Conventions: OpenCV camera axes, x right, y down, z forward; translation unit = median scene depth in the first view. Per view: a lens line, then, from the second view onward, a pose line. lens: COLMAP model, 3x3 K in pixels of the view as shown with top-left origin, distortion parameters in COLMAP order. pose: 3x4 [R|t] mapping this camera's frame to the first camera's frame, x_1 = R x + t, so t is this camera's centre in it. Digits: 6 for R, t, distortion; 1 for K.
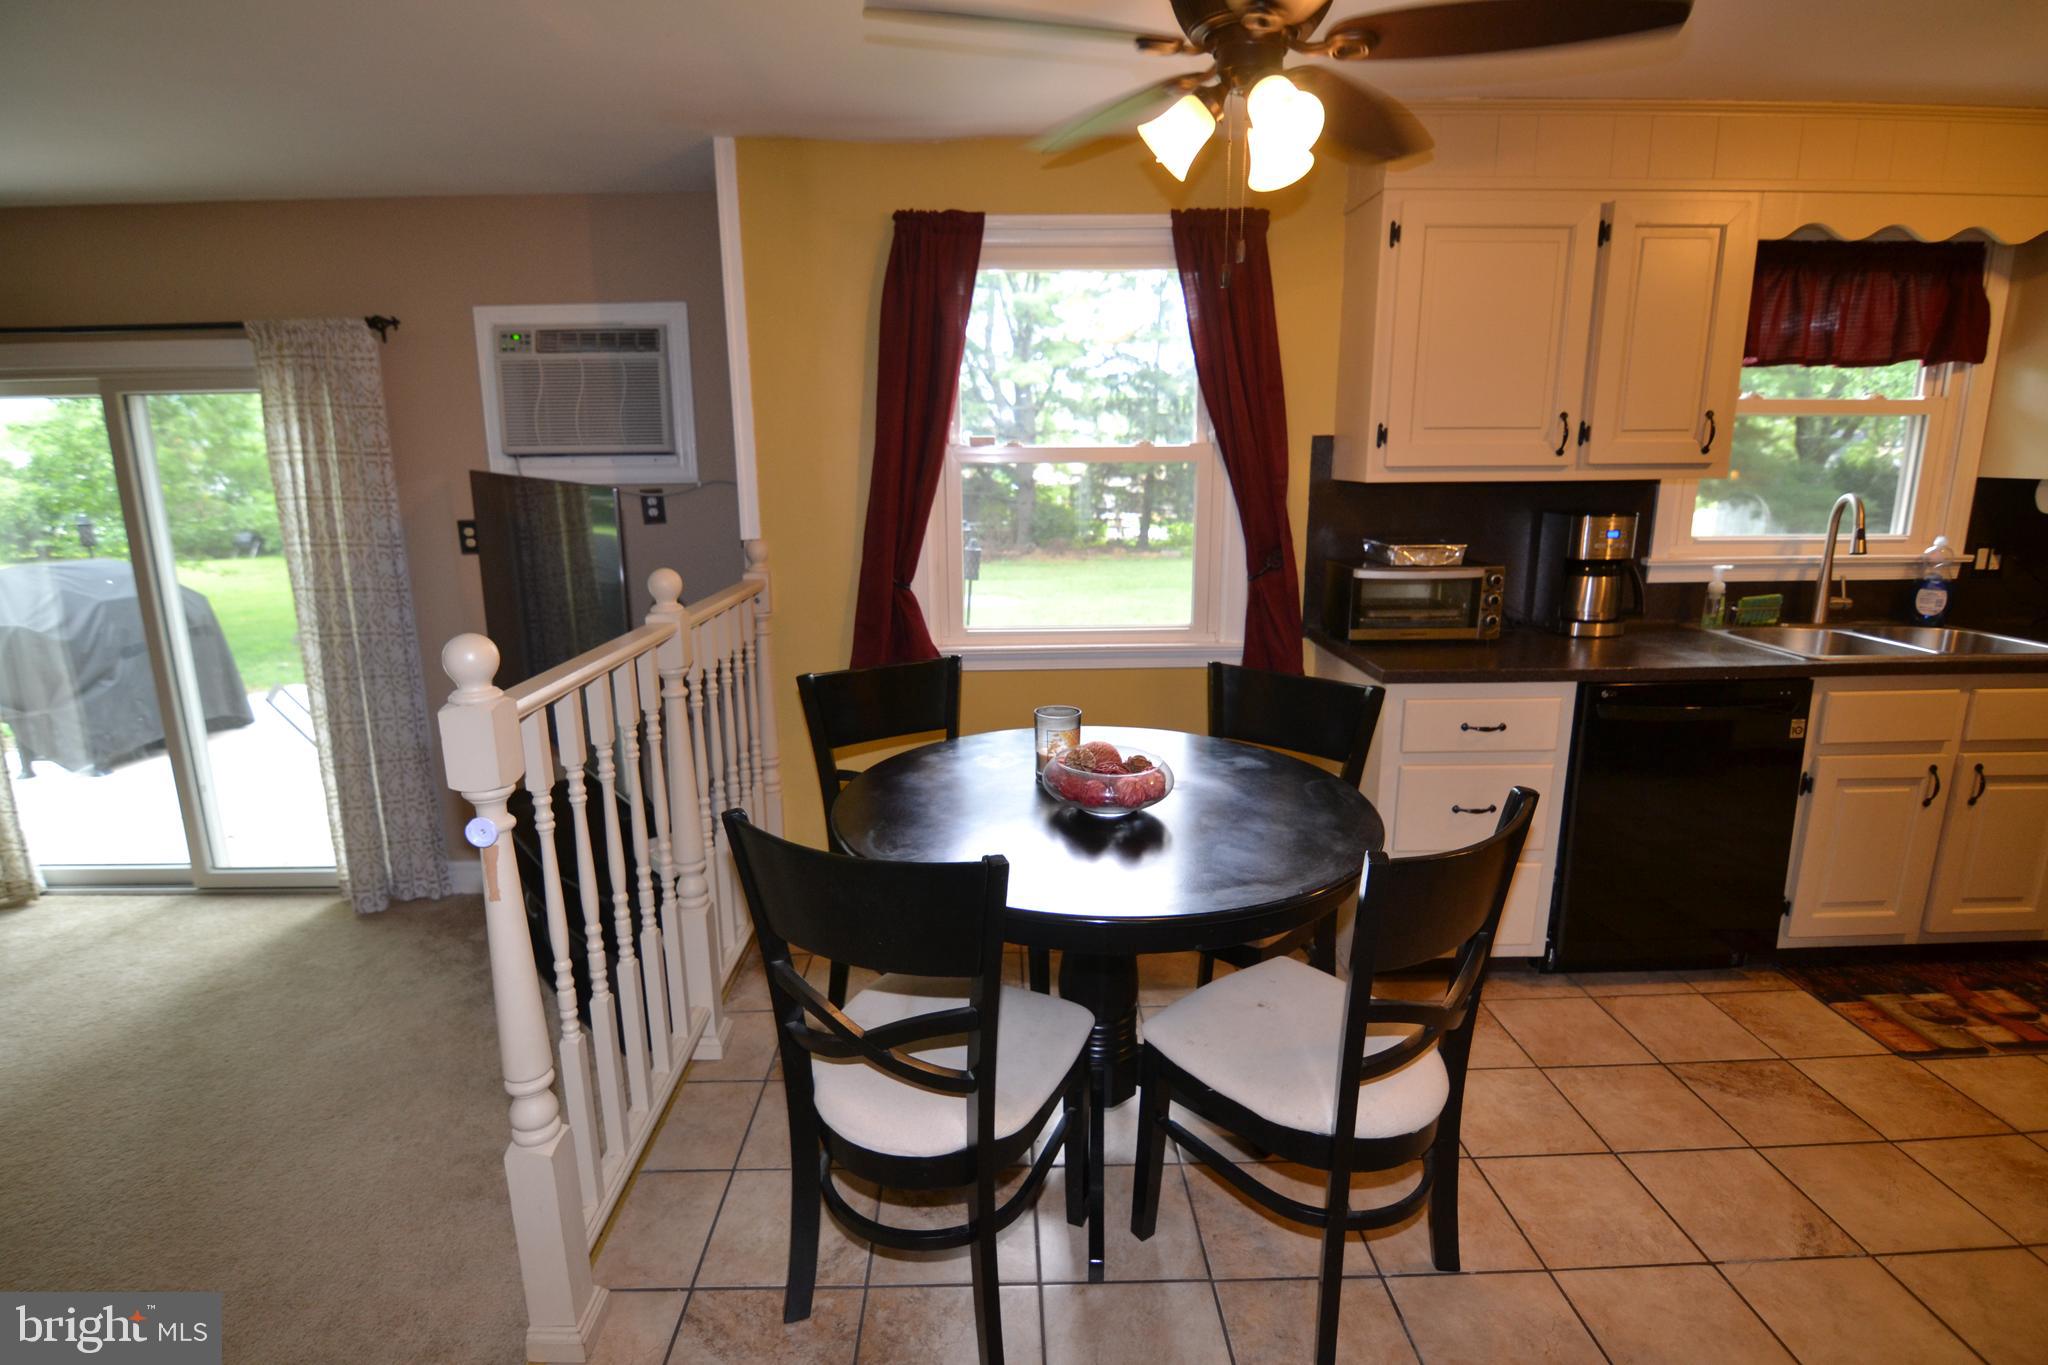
lens RADIAL K [[1015.1, 0, 1024.9], [0, 1015.1, 681.1], [0, 0, 1]] dist [-0.012395, -0.009019]
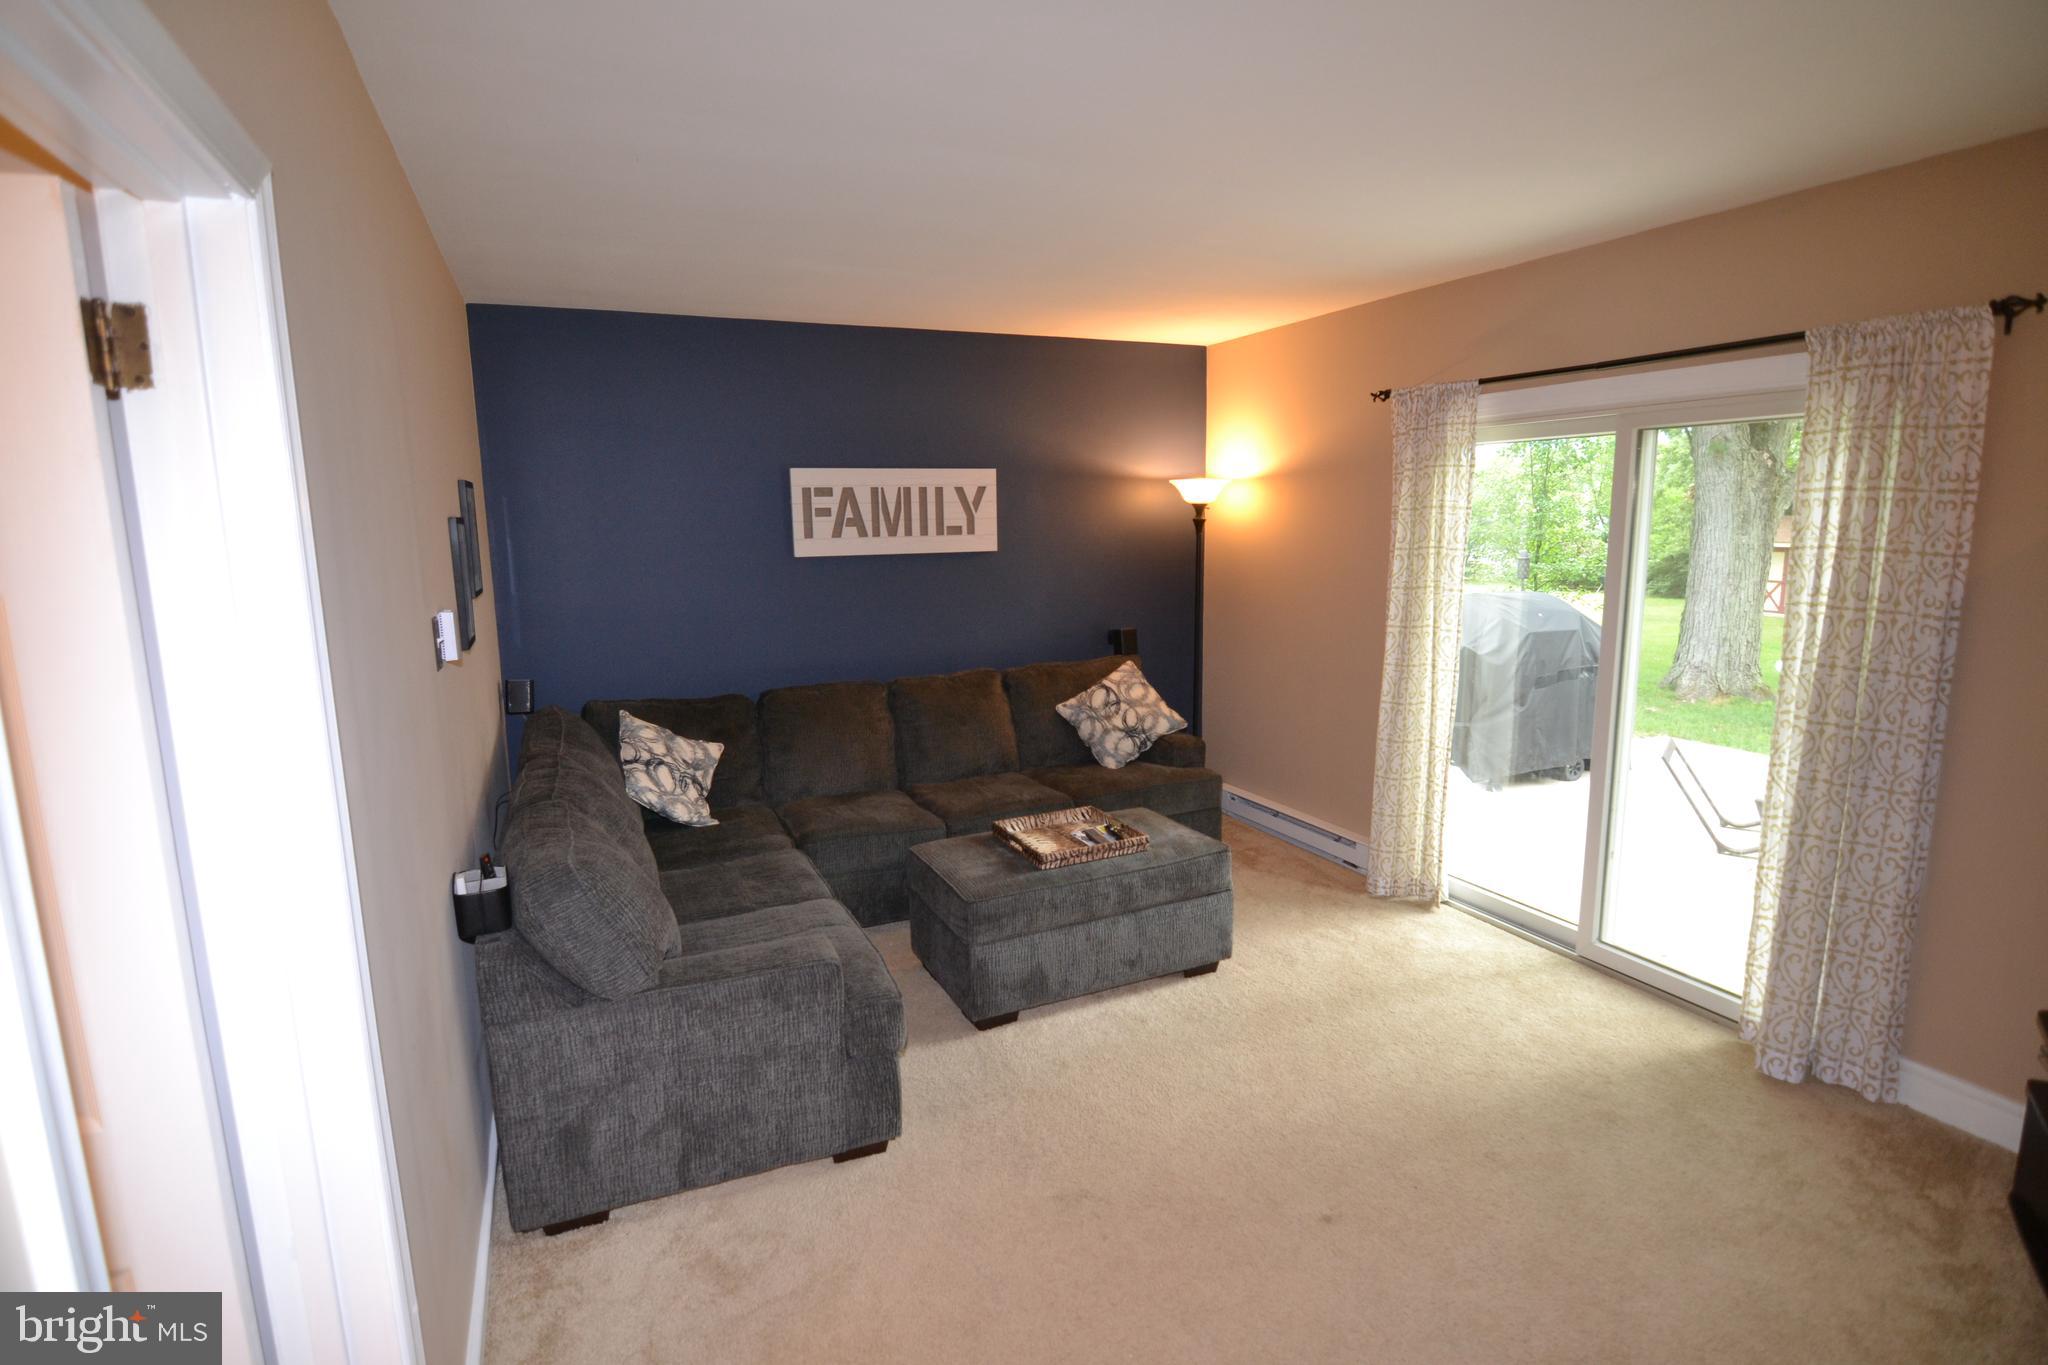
lens RADIAL K [[1015.1, 0, 1023.5], [0, 1015.1, 682.2], [0, 0, 1]] dist [-0.012395, -0.009019]
pose [[0.387444, 0.151521, -0.909356, -0.282317], [-0.188066, 0.978648, 0.082939, -0.030705], [0.902507, 0.138885, 0.407667, 0.152814]]
